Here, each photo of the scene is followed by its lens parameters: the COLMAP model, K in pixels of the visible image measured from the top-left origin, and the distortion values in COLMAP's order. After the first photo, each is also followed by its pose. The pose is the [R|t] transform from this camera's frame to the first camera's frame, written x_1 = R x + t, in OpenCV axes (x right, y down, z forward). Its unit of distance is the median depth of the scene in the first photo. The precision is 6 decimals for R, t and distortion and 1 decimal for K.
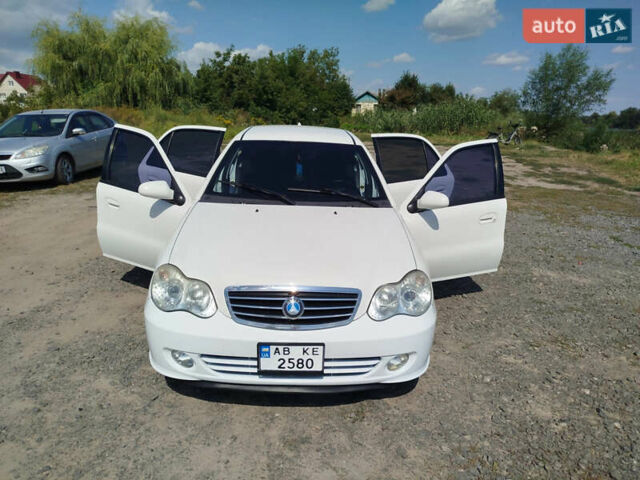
lens RADIAL K [[457.9, 0, 321.3], [0, 457.9, 243.4], [0, 0, 1]] dist [-0.008495, 0.028065]
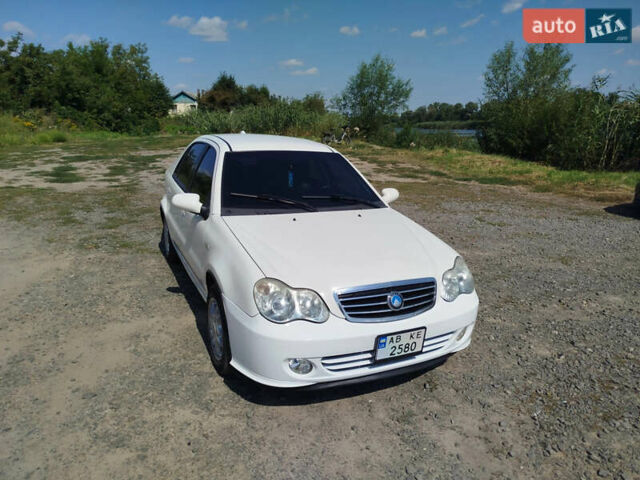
lens RADIAL K [[457.9, 0, 322.3], [0, 457.9, 244.1], [0, 0, 1]] dist [-0.008495, 0.028065]
pose [[0.918265, -0.104028, 0.382058, -0.451579], [0.103584, 0.994382, 0.021792, -0.029767], [-0.382179, 0.019564, 0.923881, 0.010903]]
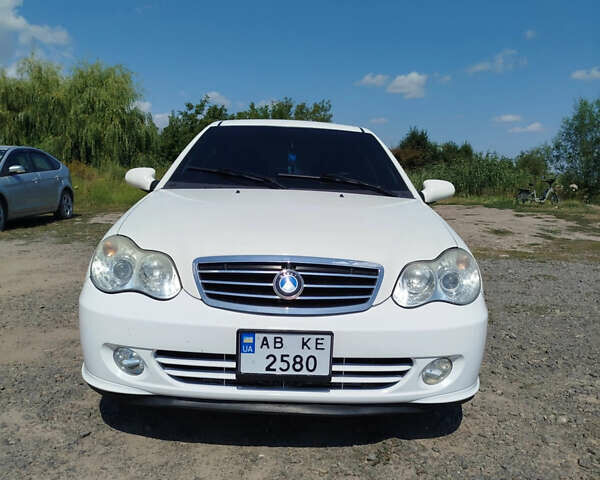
lens RADIAL K [[570.9, 0, 304.8], [0, 570.9, 240.2], [0, 0, 1]] dist [0.000628, 0.000000]
pose [[0.999948, 0.003127, -0.009678, -0.019058], [-0.004792, 0.984171, -0.177156, 0.160807], [0.008971, 0.177193, 0.984135, 0.080828]]
